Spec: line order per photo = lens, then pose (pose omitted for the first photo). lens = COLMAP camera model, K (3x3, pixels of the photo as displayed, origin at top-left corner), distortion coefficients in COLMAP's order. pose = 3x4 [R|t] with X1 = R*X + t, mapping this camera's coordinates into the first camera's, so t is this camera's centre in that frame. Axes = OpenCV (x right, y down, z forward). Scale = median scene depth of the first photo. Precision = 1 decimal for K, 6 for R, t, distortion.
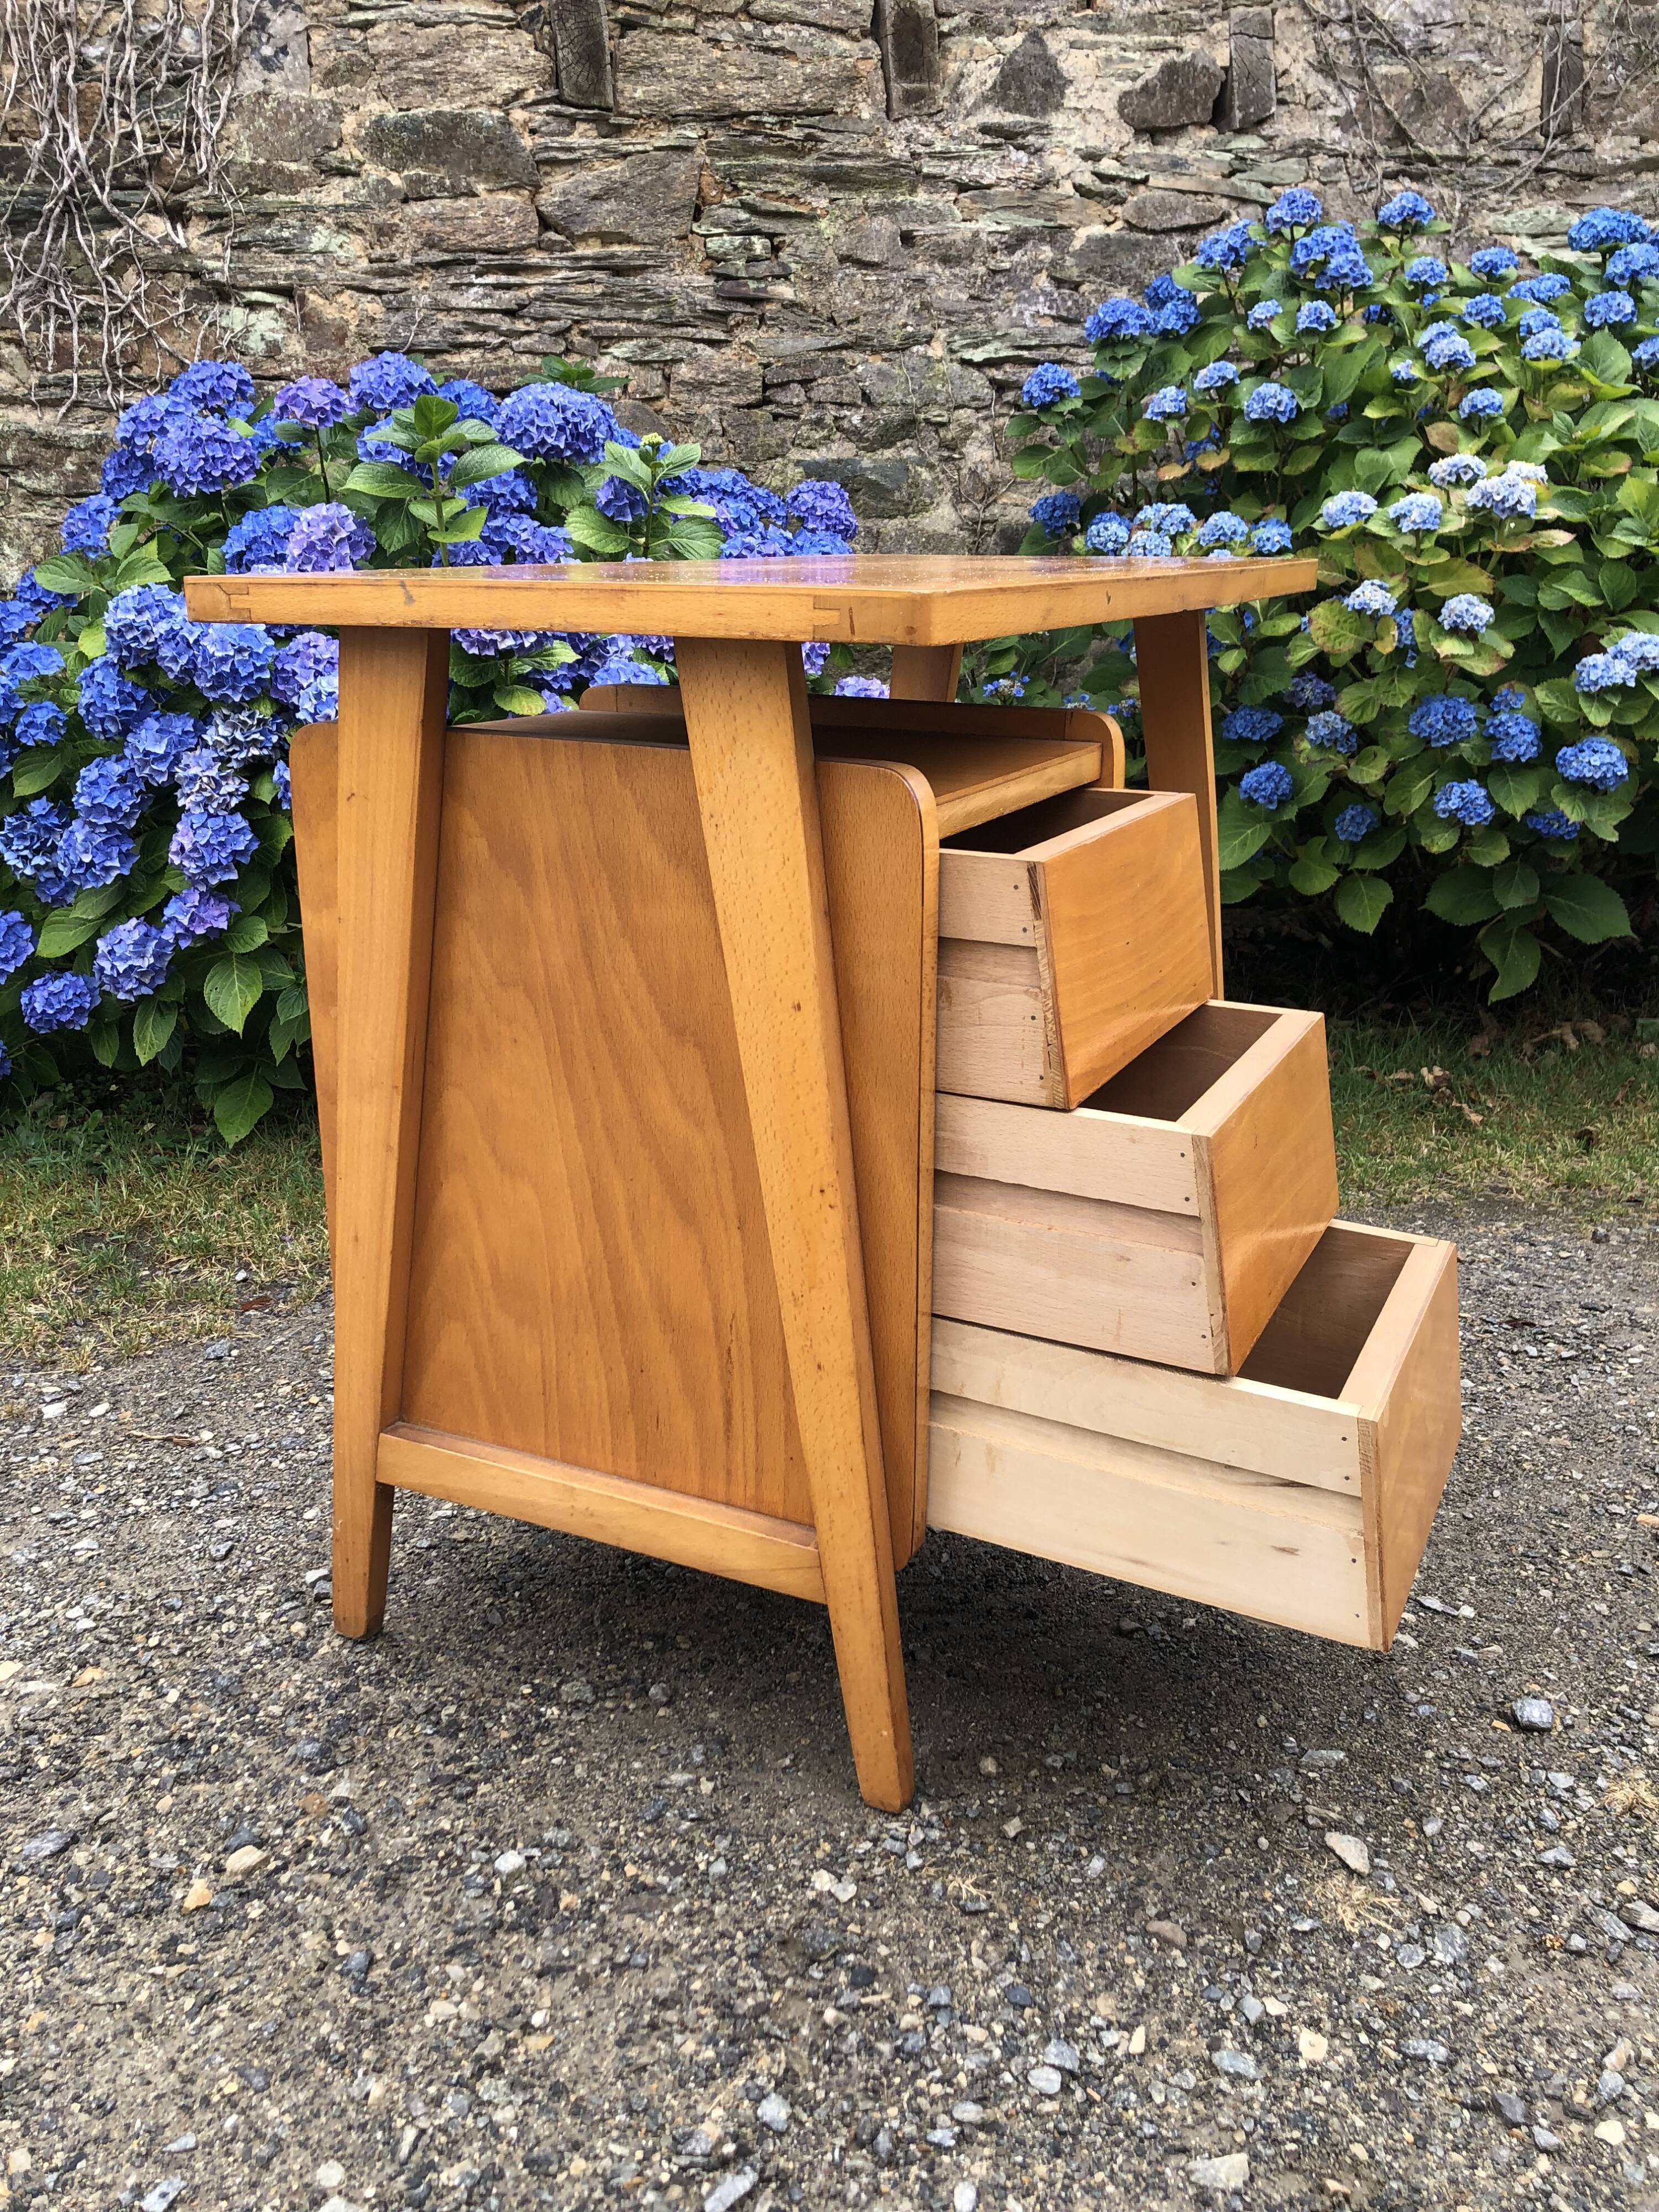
lens RADIAL K [[1834.6, 0, 852.2], [0, 1834.6, 1092.8], [0, 0, 1]] dist [0.005274, 0.018917]
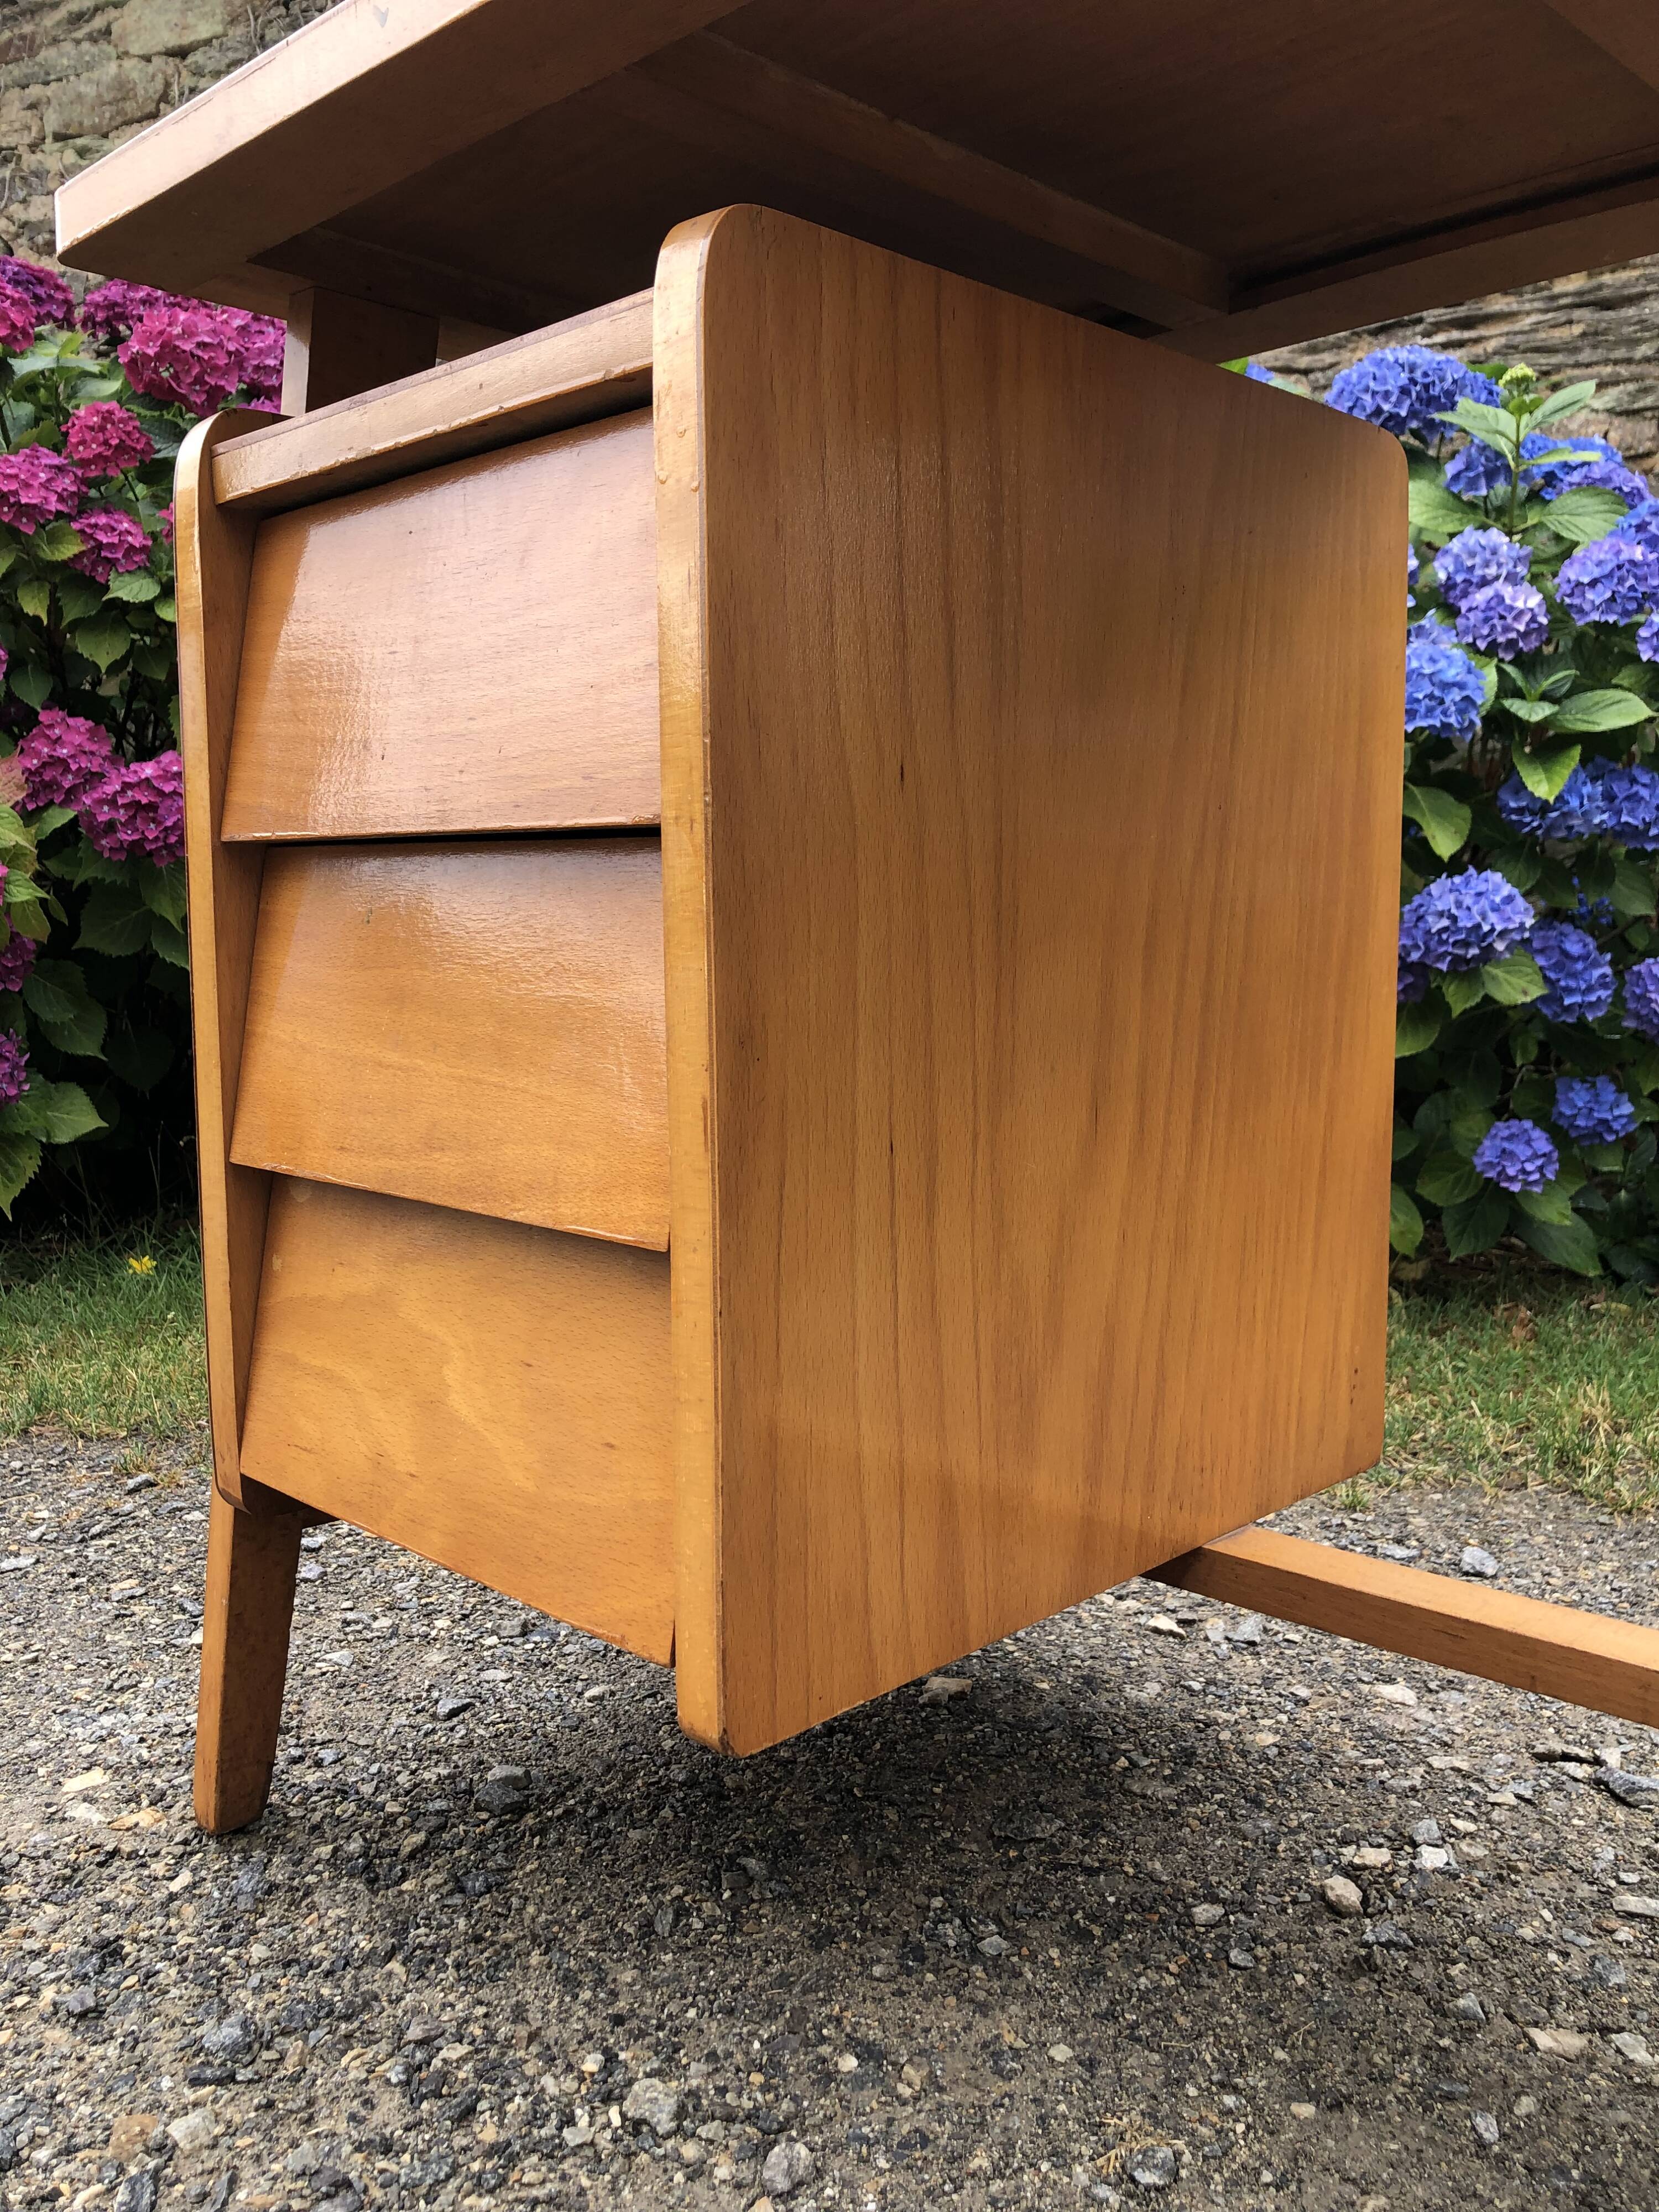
lens RADIAL K [[1834.6, 0, 845.9], [0, 1834.6, 1106.3], [0, 0, 1]] dist [0.005274, 0.018917]
pose [[0.824239, 0.060674, -0.562983, 0.105606], [-0.152576, 0.981267, -0.117626, 0.059232], [0.545299, 0.182850, 0.818055, 0.326399]]
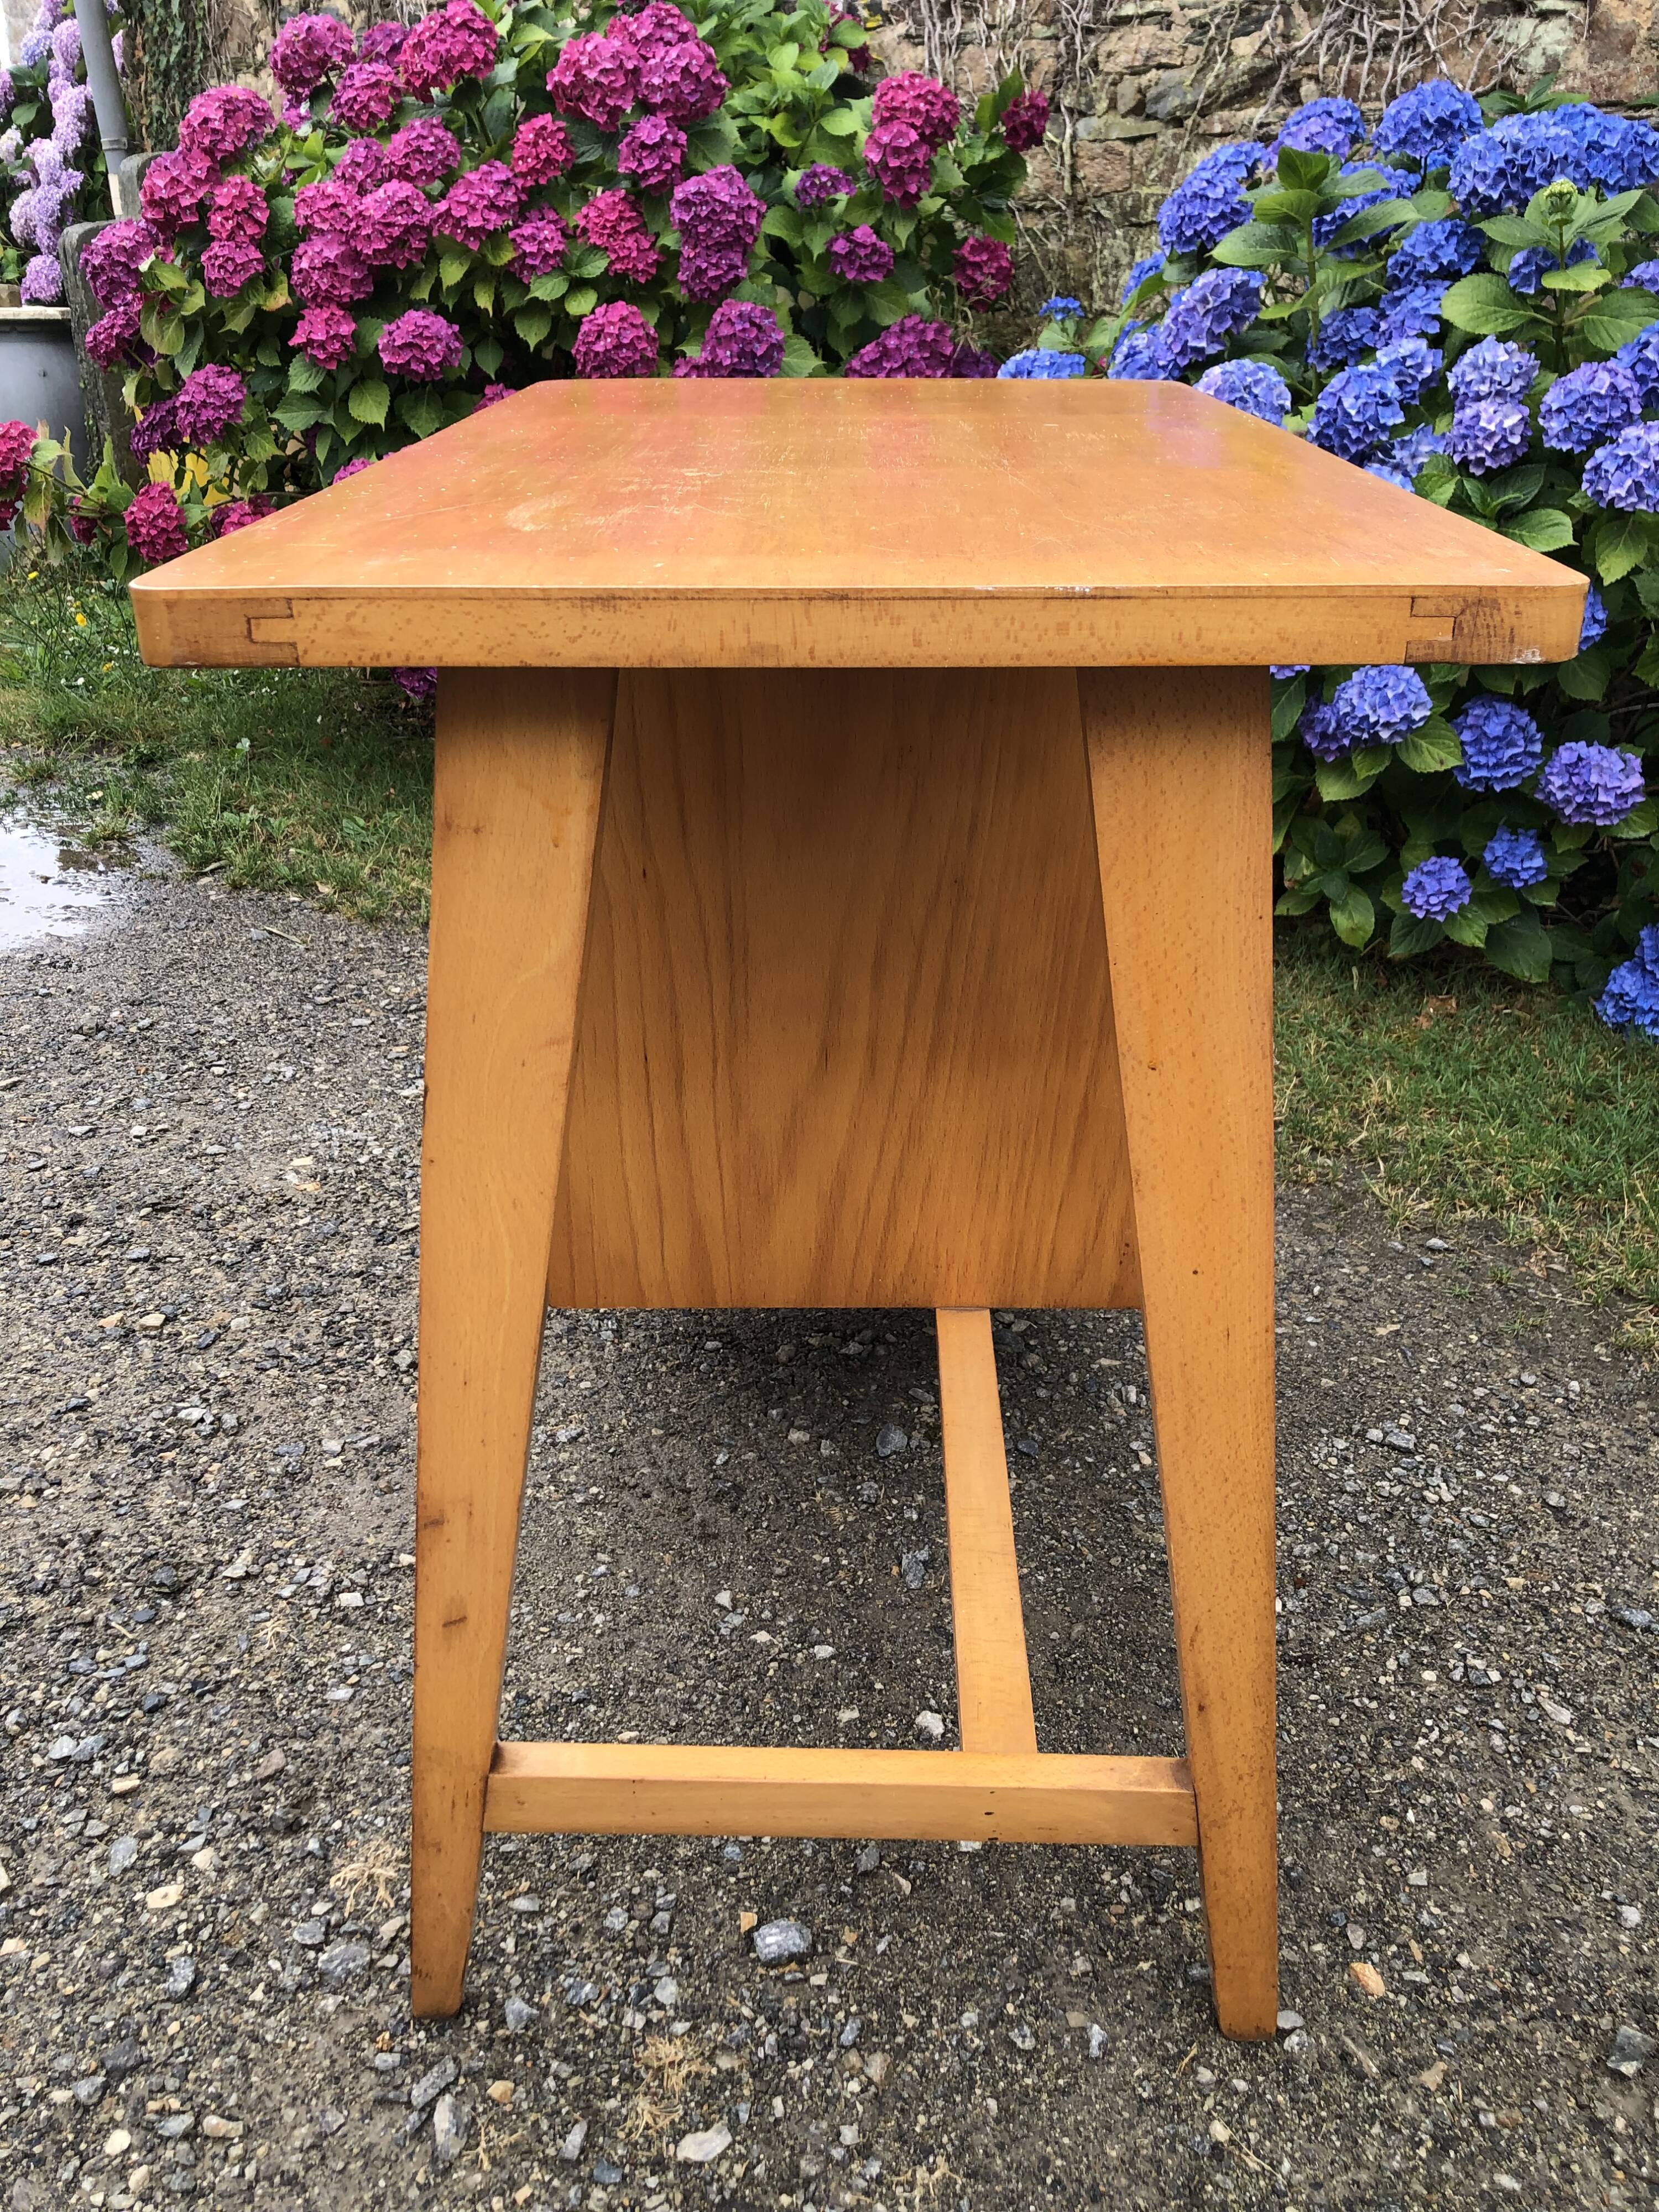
lens RADIAL K [[1834.6, 0, 827.9], [0, 1834.6, 1085.5], [0, 0, 1]] dist [0.005274, 0.018917]
pose [[0.526210, 0.361378, -0.769747, 0.509126], [-0.246509, 0.931163, 0.268642, -0.137097], [0.813841, 0.048388, 0.579070, 0.313121]]
